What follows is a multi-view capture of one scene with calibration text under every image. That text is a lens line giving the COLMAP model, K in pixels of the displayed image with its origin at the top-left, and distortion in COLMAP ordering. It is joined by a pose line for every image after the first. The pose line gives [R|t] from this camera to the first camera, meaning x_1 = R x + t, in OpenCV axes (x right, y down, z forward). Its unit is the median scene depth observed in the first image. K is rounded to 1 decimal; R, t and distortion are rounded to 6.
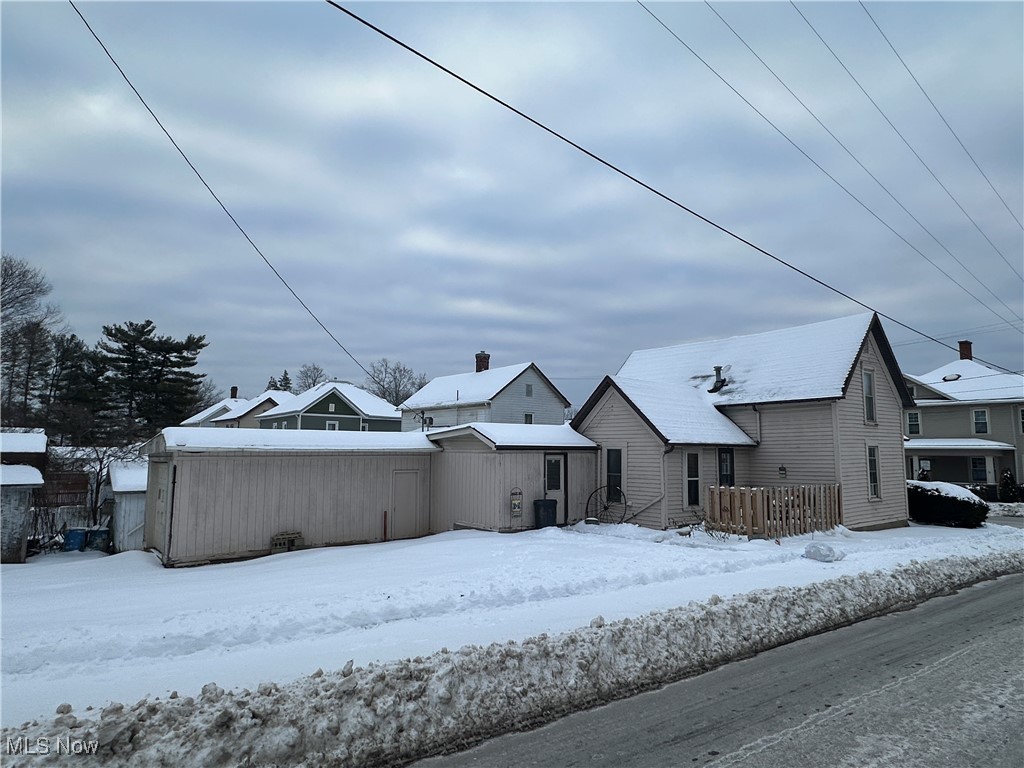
lens RADIAL K [[602.9, 0, 512.0], [0, 602.9, 384.0], [0, 0, 1]] dist [-0.005344, -0.001248]
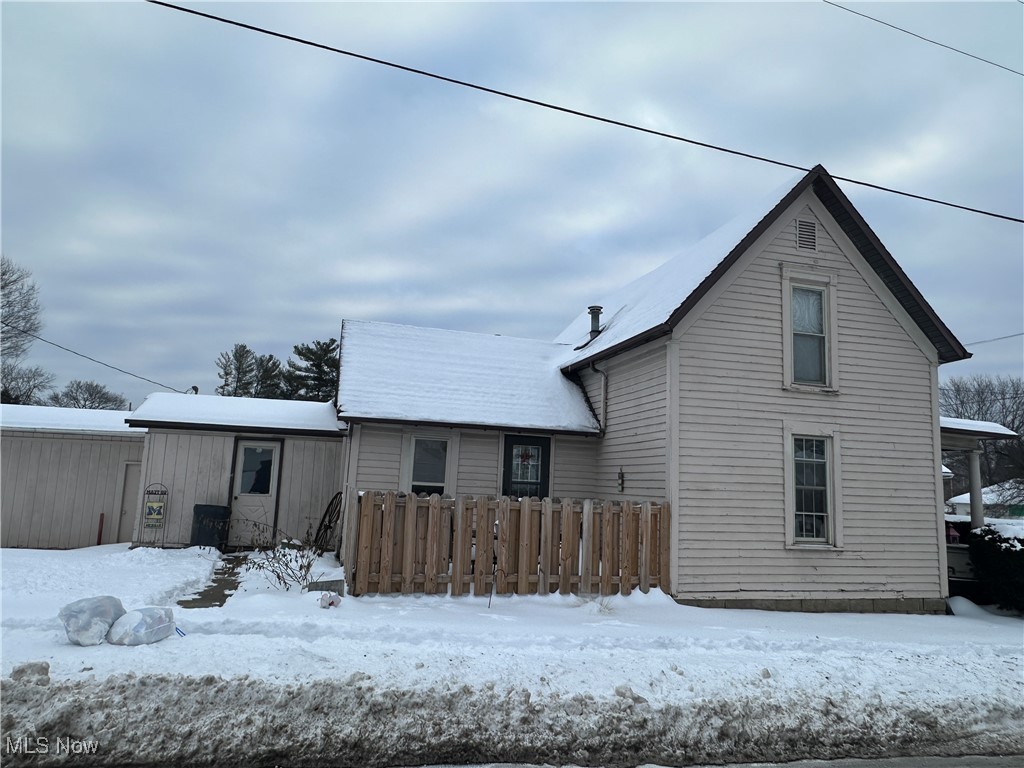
lens RADIAL K [[667.4, 0, 512.0], [0, 667.4, 384.0], [0, 0, 1]] dist [0.008223, 0.001870]
pose [[0.919402, -0.020669, -0.392776, 0.555618], [0.006100, 0.999248, -0.038304, 0.076103], [0.393273, 0.032821, 0.918836, 0.385275]]
